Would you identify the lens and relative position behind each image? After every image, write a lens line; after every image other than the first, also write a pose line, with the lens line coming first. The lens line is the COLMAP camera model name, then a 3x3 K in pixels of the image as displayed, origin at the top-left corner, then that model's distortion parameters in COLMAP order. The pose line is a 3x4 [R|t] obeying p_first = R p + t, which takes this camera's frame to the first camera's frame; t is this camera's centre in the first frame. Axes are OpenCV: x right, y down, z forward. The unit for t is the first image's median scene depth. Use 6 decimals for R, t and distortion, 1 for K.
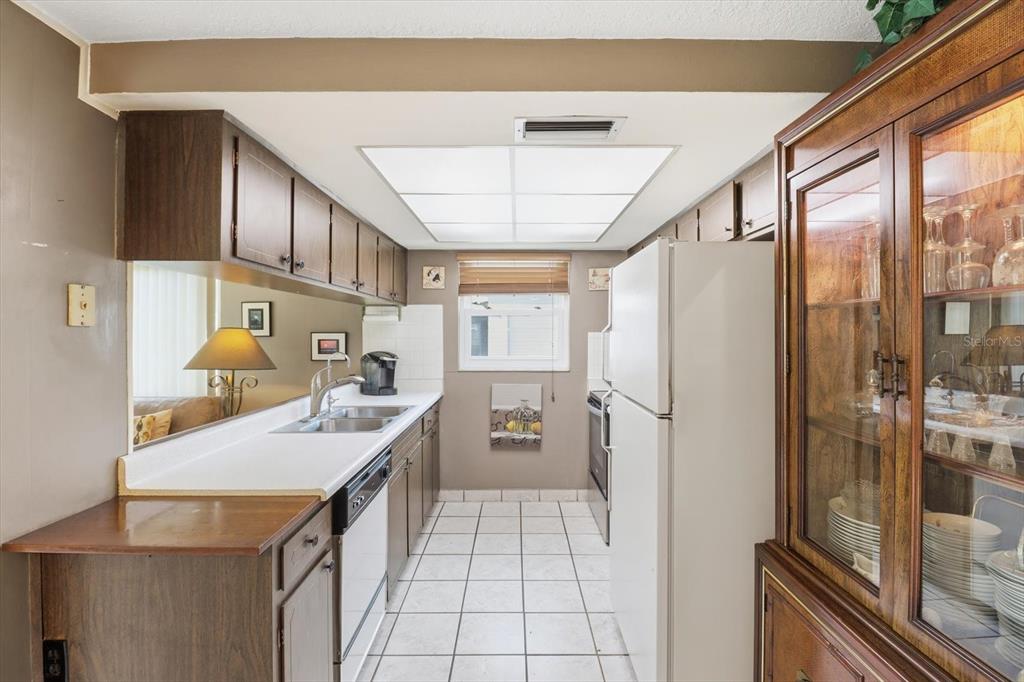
lens RADIAL K [[479.3, 0, 515.6], [0, 479.3, 329.8], [0, 0, 1]] dist [0.001689, -0.013210]
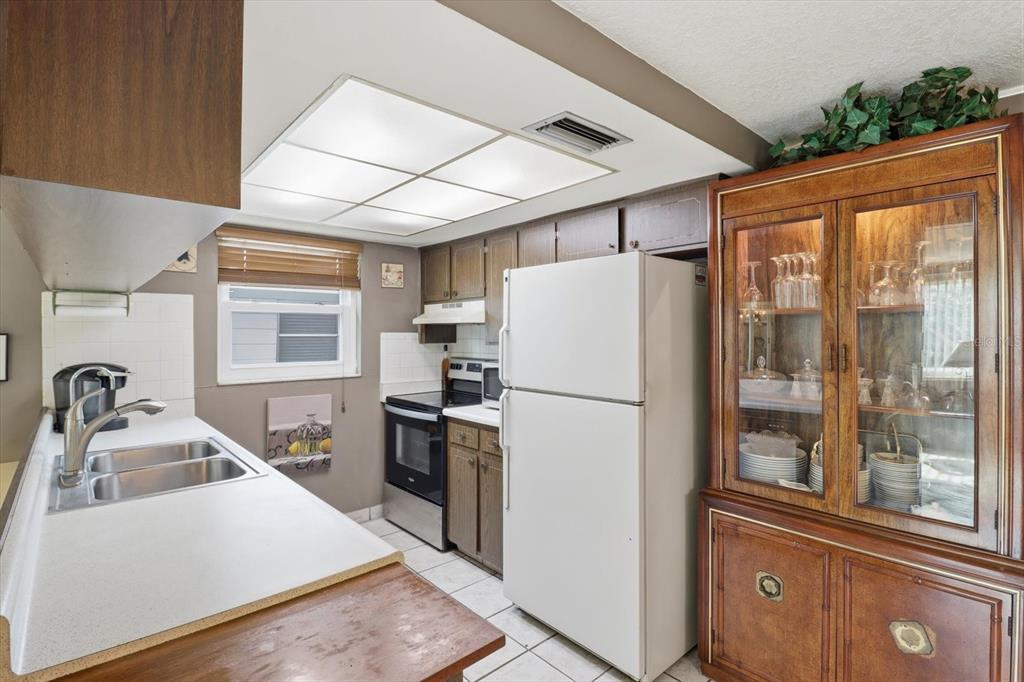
lens RADIAL K [[497.1, 0, 516.7], [0, 497.1, 332.1], [0, 0, 1]] dist [-0.001102, -0.000555]
pose [[0.744373, 0.000380, 0.667764, -0.292089], [-0.001397, 0.999999, 0.000988, 0.002324], [-0.667762, -0.001668, 0.744373, 0.121000]]
